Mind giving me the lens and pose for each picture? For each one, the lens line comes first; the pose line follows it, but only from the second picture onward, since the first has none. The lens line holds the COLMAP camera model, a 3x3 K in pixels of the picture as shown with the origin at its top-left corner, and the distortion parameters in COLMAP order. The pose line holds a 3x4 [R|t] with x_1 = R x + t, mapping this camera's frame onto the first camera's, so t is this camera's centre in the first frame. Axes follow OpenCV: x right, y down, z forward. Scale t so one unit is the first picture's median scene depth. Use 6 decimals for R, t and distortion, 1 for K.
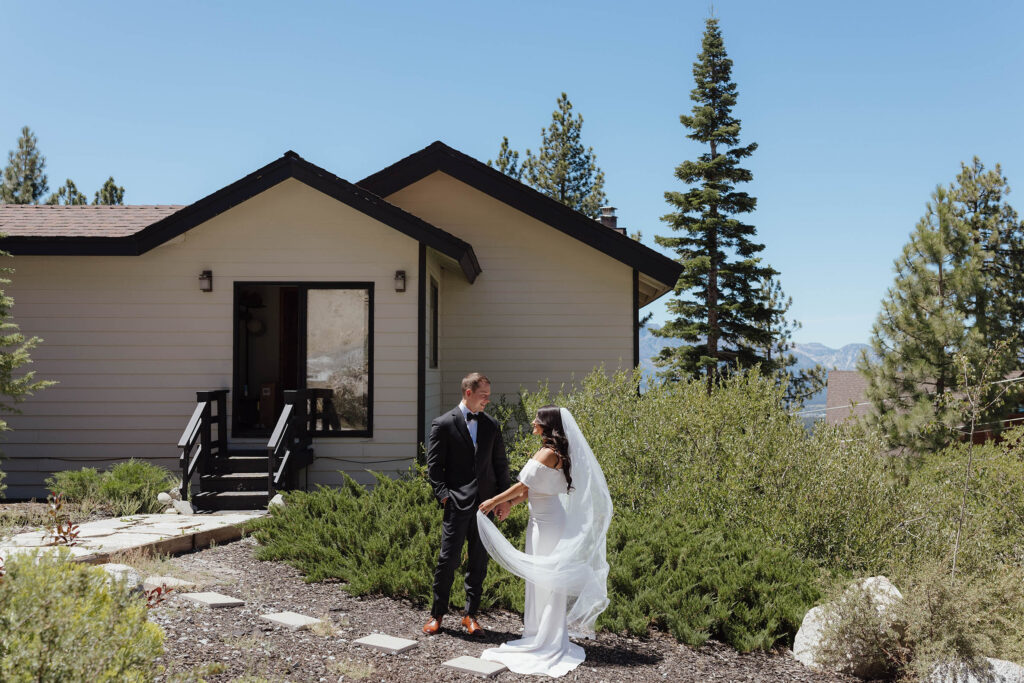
lens RADIAL K [[1057.9, 0, 517.3], [0, 1057.9, 323.4], [0, 0, 1]] dist [0.076196, -0.009574]
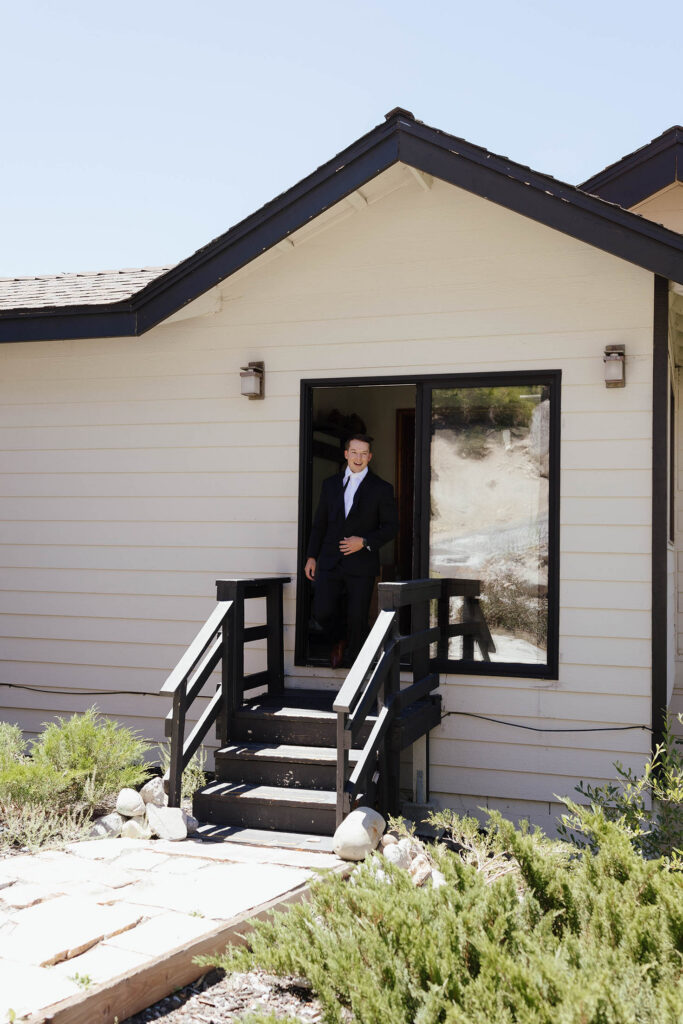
lens RADIAL K [[1057.9, 0, 341.5], [0, 1057.9, 512.0], [0, 0, 1]] dist [0.076196, -0.009574]
pose [[0.951201, 0.001912, -0.308566, -0.078300], [-0.000718, 0.999992, 0.003982, 0.026664], [0.308571, -0.003566, 0.951195, 0.488001]]
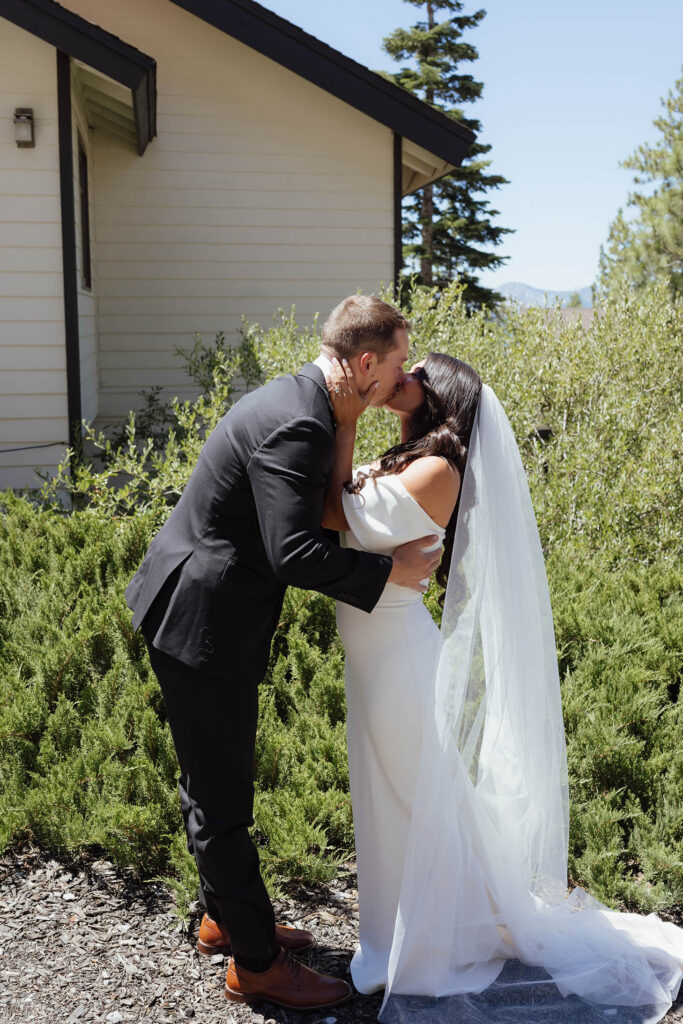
lens RADIAL K [[1076.0, 0, 364.3], [0, 1076.0, 464.9], [0, 0, 1]] dist [-0.007613, -0.018823]
pose [[0.979917, -0.029580, 0.197199, -0.052279], [-0.007056, 0.983174, 0.182538, 0.029889], [-0.199281, -0.180263, 0.963220, 0.392346]]
